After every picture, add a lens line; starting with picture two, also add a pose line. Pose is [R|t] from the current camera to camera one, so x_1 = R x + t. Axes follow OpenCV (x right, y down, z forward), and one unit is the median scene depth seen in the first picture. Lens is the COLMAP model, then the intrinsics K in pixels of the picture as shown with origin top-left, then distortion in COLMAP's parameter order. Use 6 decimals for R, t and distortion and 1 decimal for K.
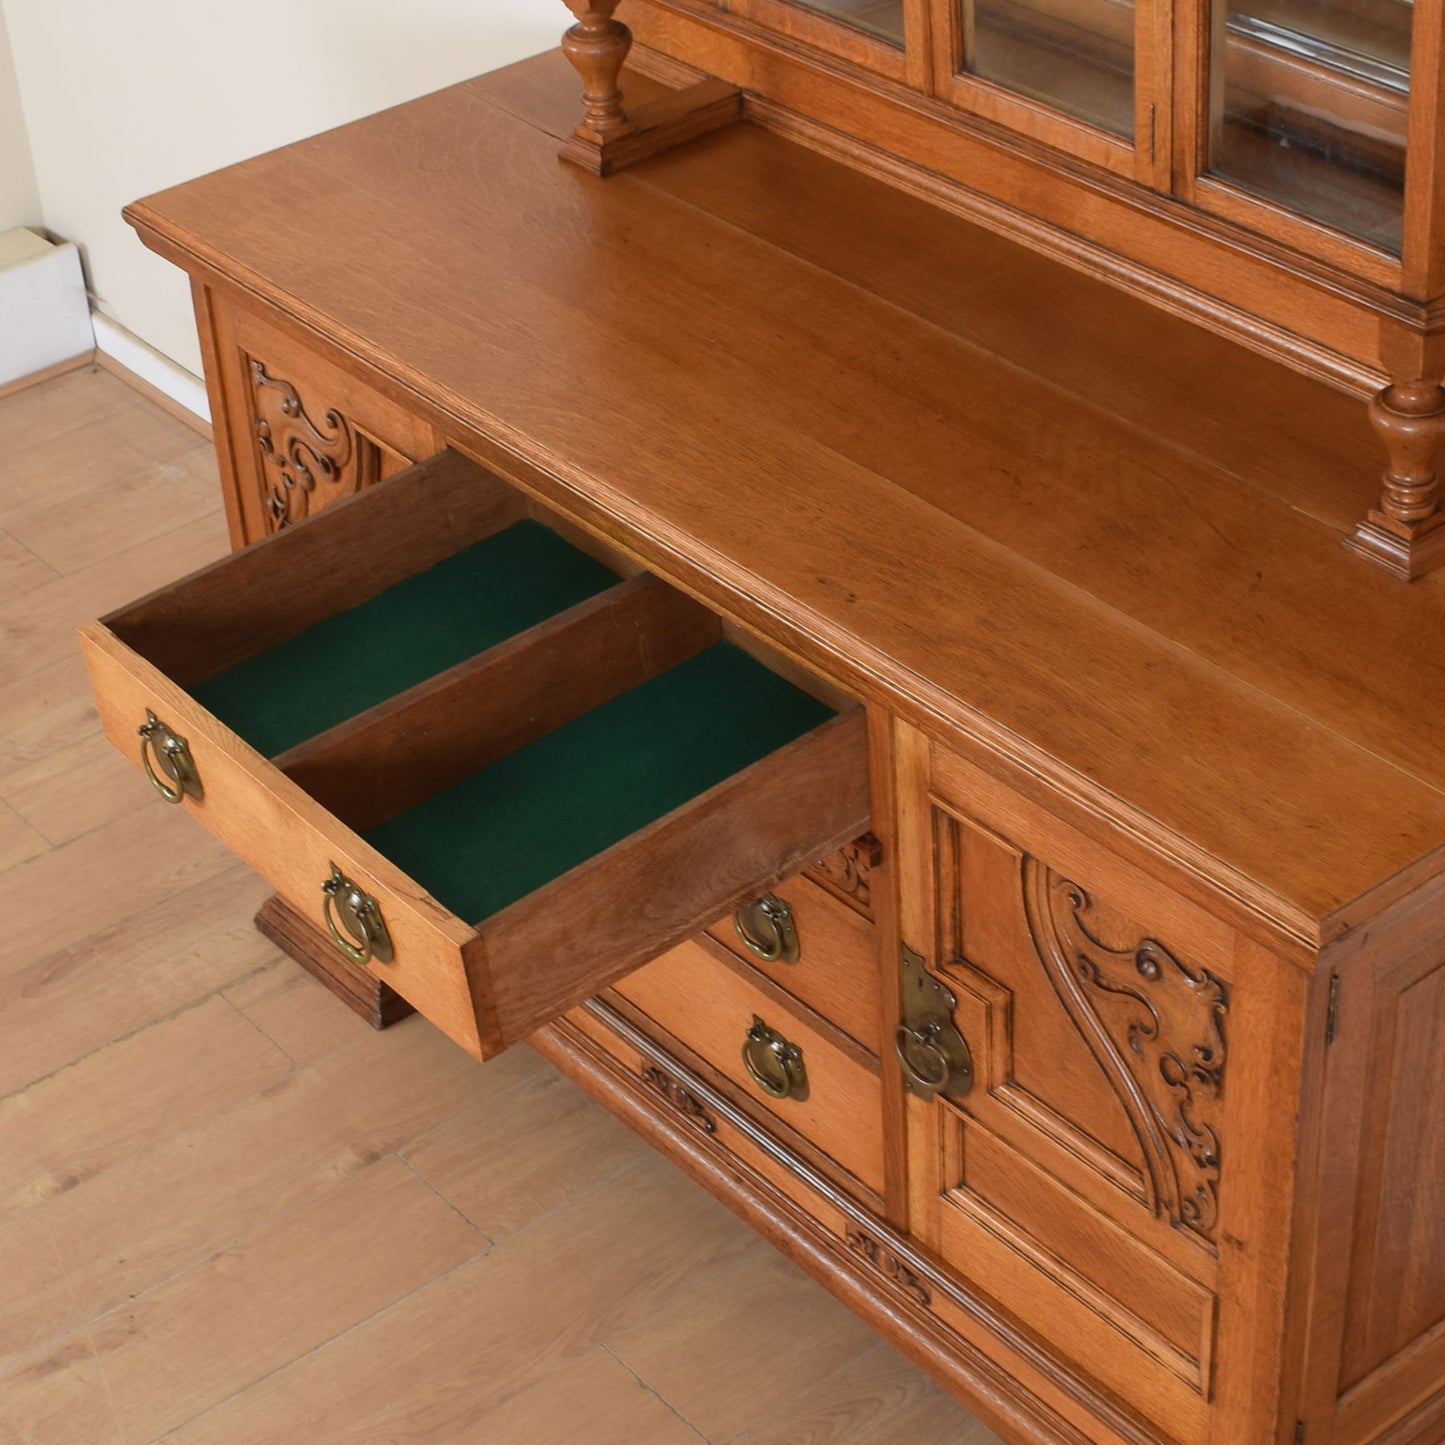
lens RADIAL K [[3090.9, 0, 719.1], [0, 3090.9, 722.9], [0, 0, 1]] dist [-0.083941, -0.033078]
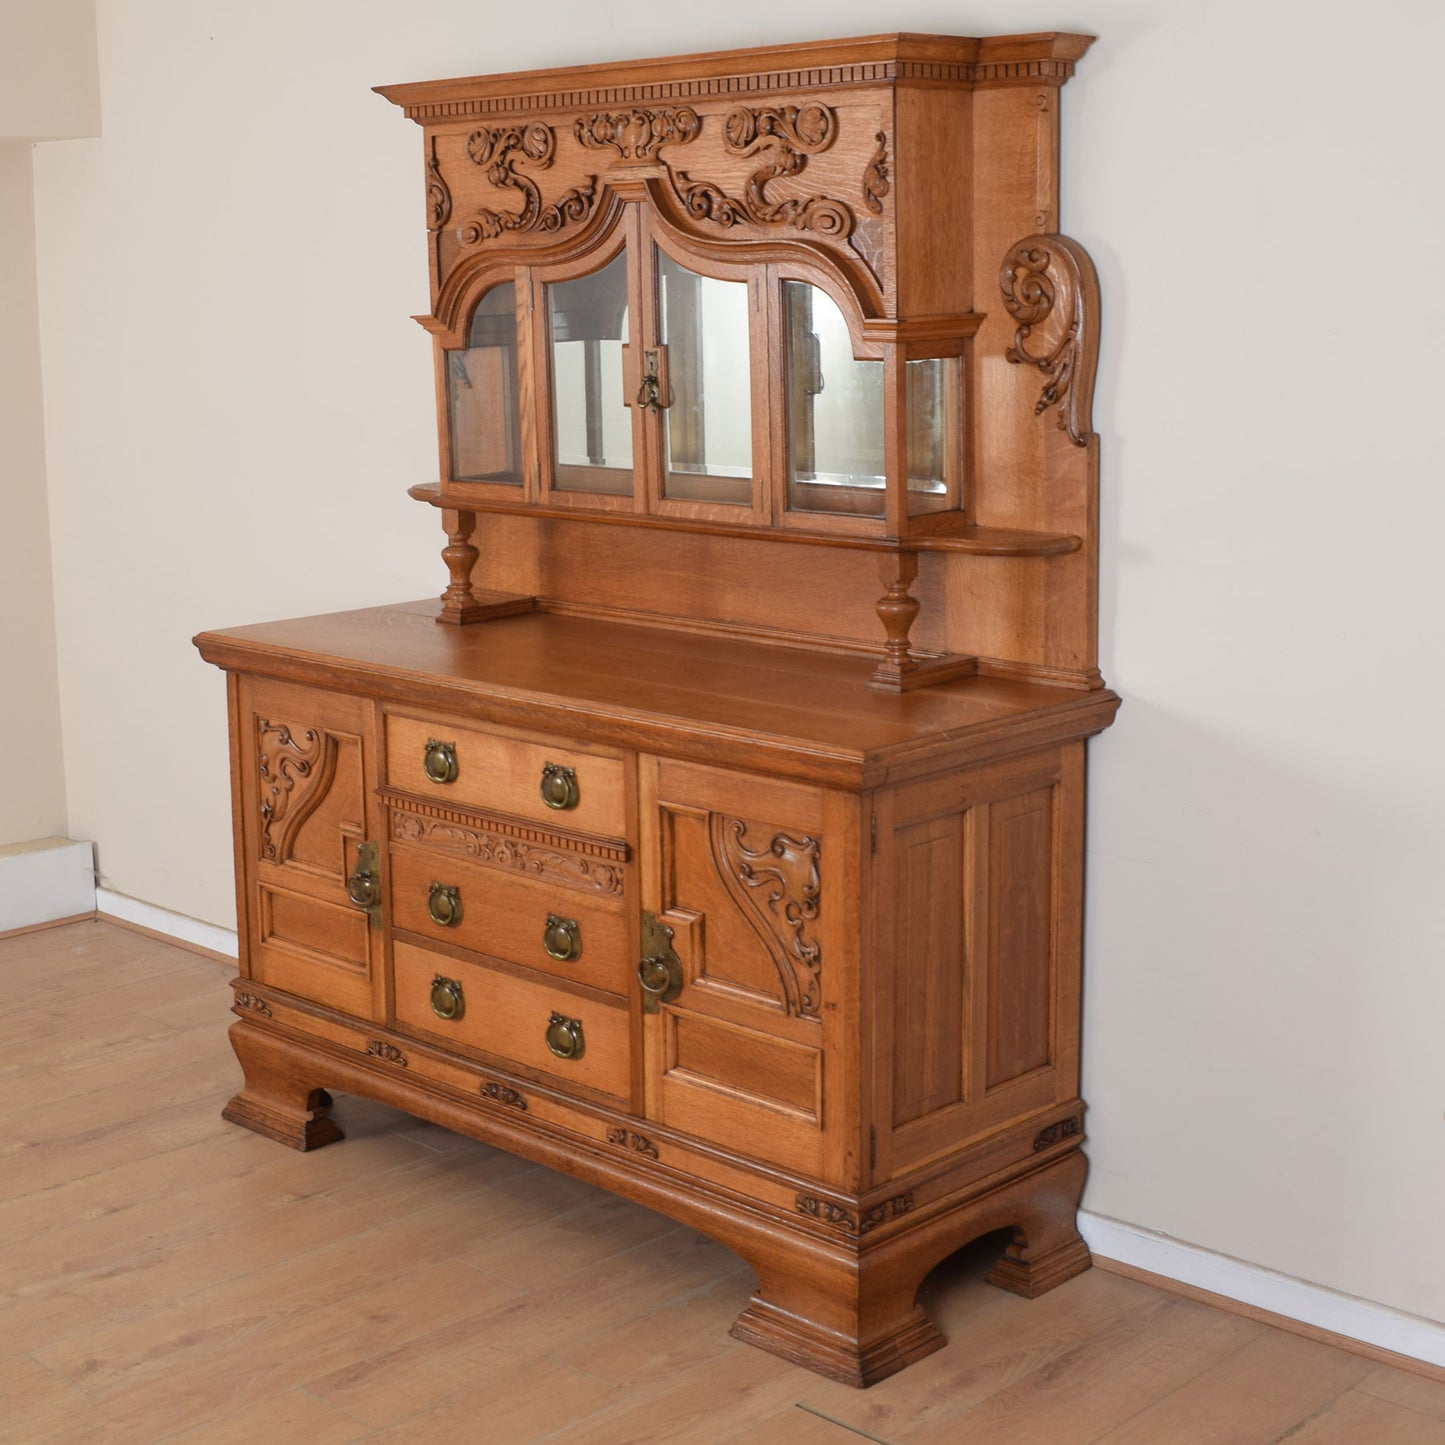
lens RADIAL K [[2314.8, 0, 690.5], [0, 2314.8, 693.1], [0, 0, 1]] dist [-0.077069, -0.018367]
pose [[0.992735, 0.023197, 0.118061, -0.074673], [0.028068, 0.909514, -0.414724, 0.508283], [-0.116999, 0.415025, 0.902256, -0.283632]]
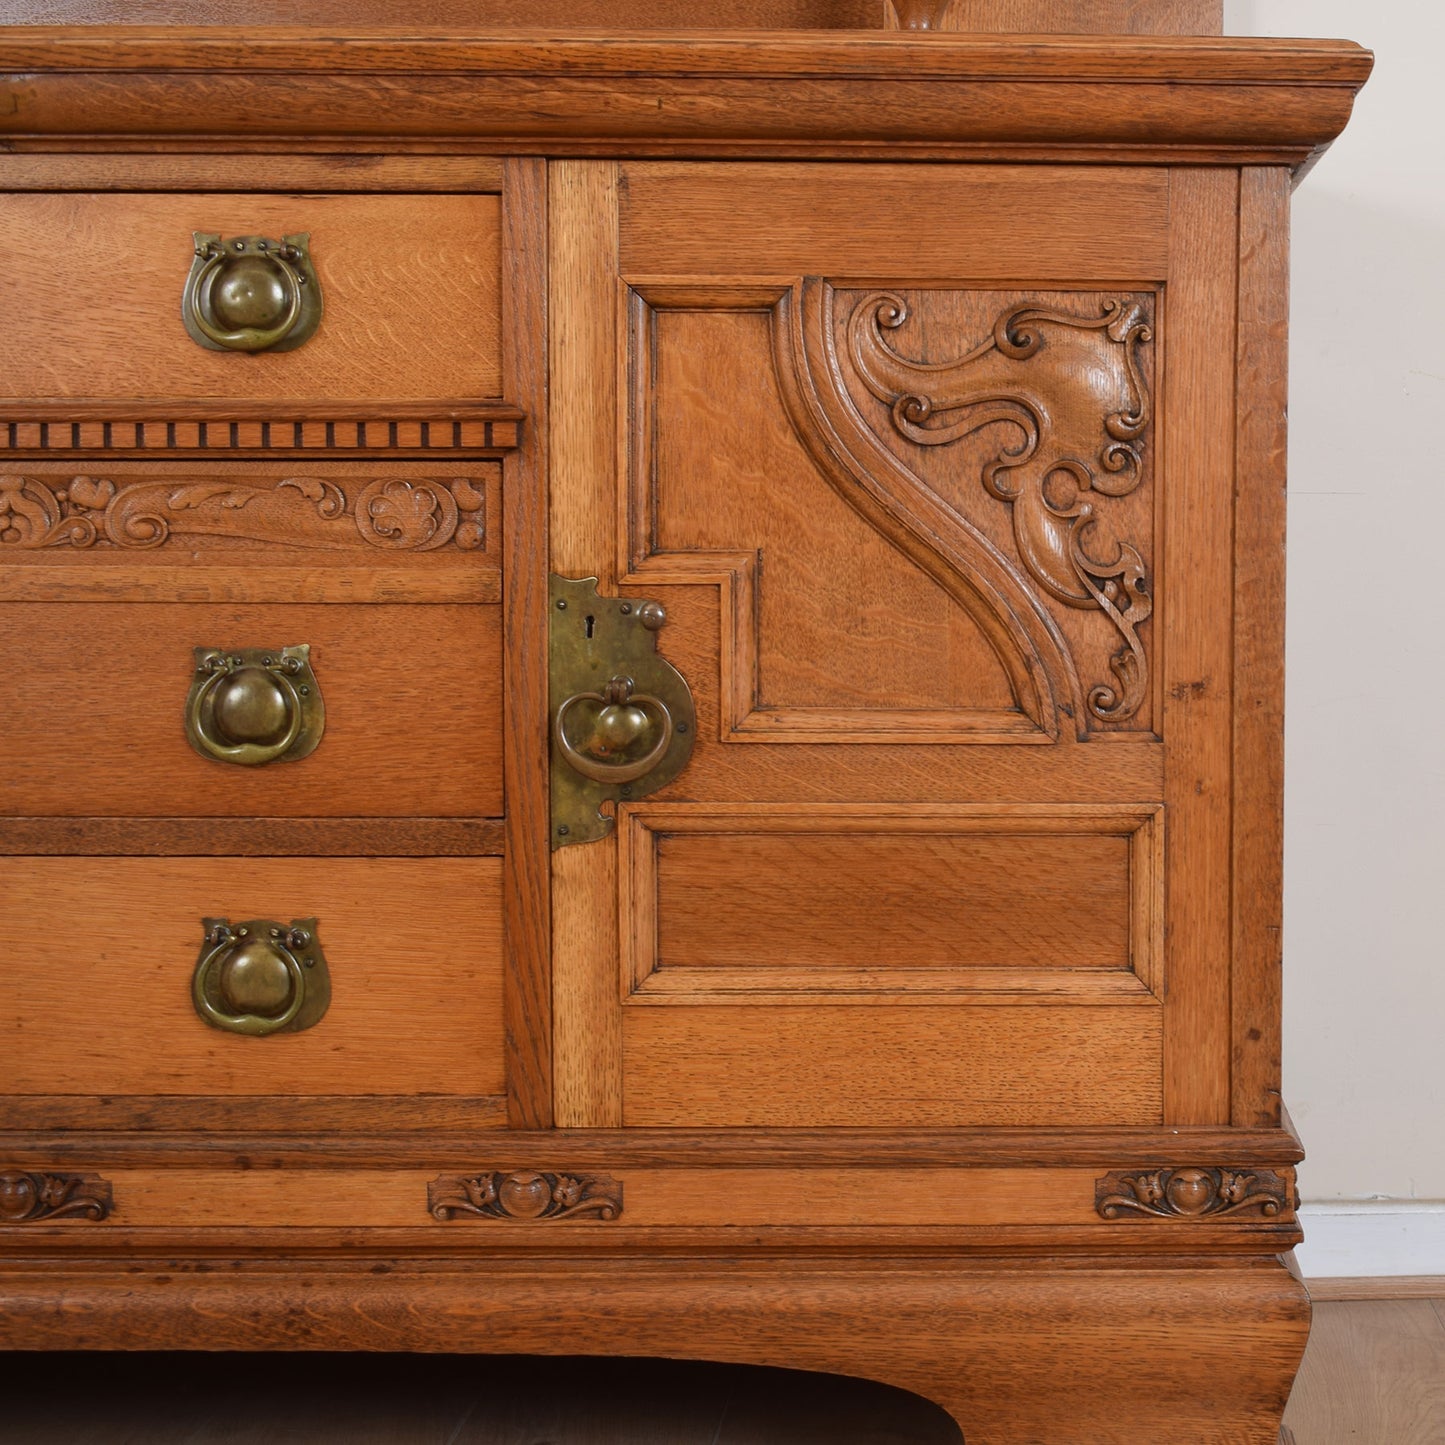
lens RADIAL K [[2533.5, 0, 1182.1], [0, 2533.5, 643.7], [0, 0, 1]] dist [-0.076668, 0.013149]
pose [[0.577385, 0.021328, 0.816194, -0.324888], [0.432999, 0.839504, -0.328245, 0.330942], [-0.692199, 0.542935, 0.475482, 0.610695]]
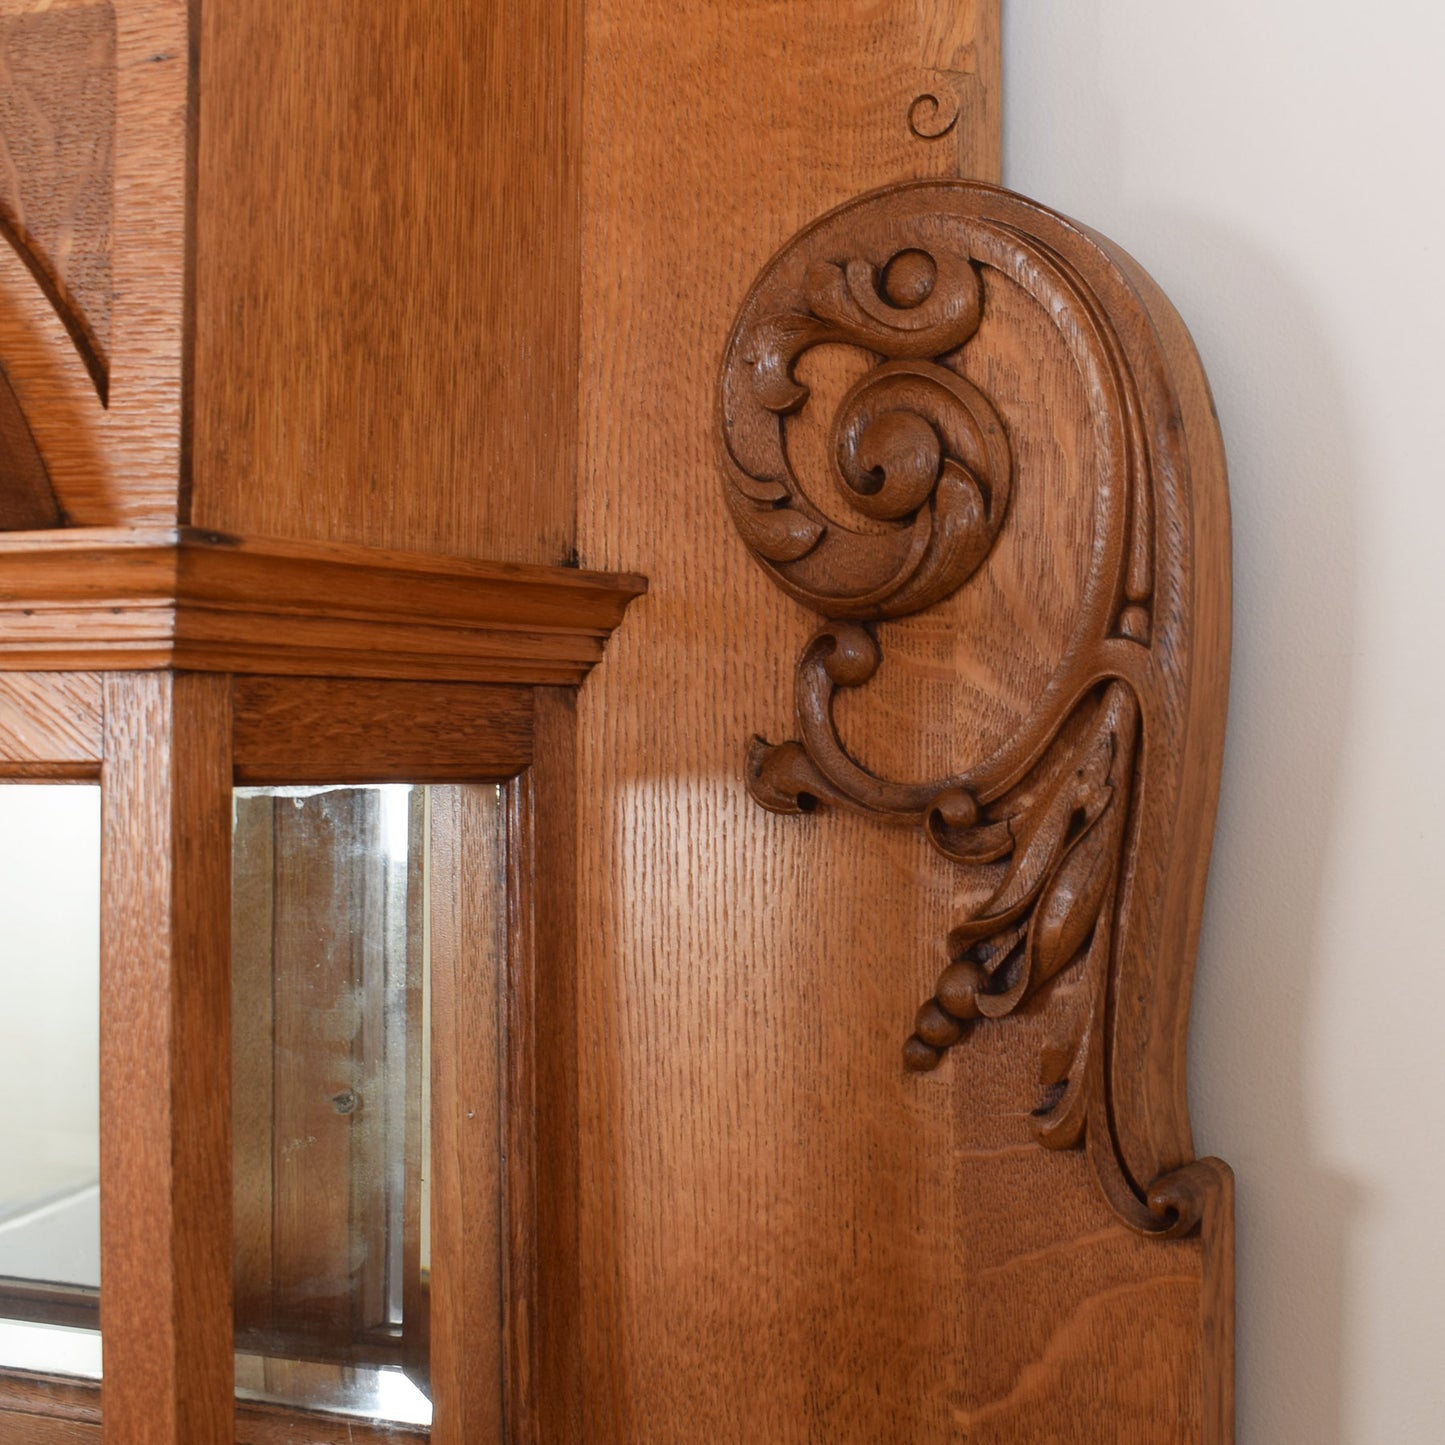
lens RADIAL K [[2597.6, 0, 1047.9], [0, 2597.6, 681.0], [0, 0, 1]] dist [-0.076209, -0.015657]
pose [[0.879621, 0.082864, 0.468403, 0.146679], [0.222099, 0.799236, -0.558475, -0.047900], [-0.420642, 0.595278, 0.684620, 0.587159]]
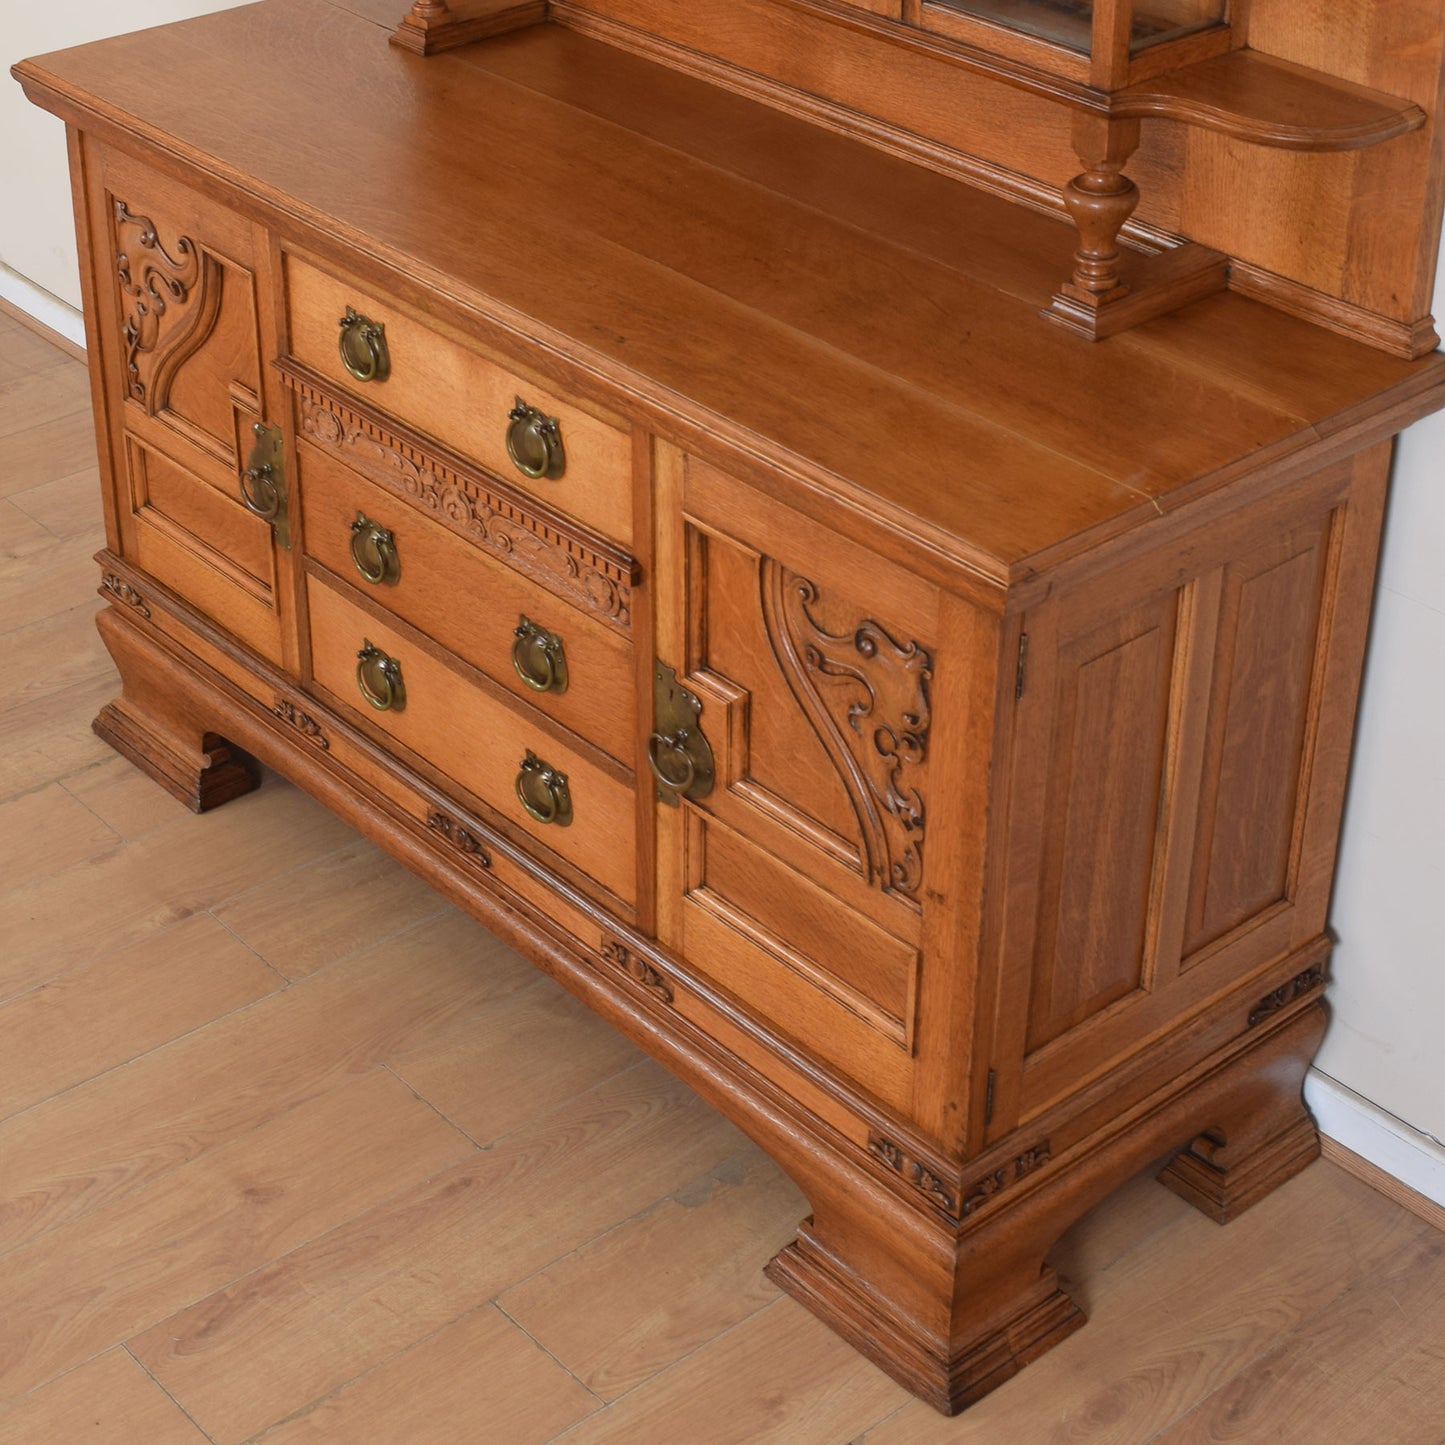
lens RADIAL K [[2740.8, 0, 685.4], [0, 2740.8, 518.6], [0, 0, 1]] dist [-0.079782, -0.008631]
pose [[0.997739, 0.037166, 0.055994, 0.010479], [-0.030620, 0.993060, -0.113551, 0.131397], [-0.059826, 0.111580, 0.991953, -0.020079]]
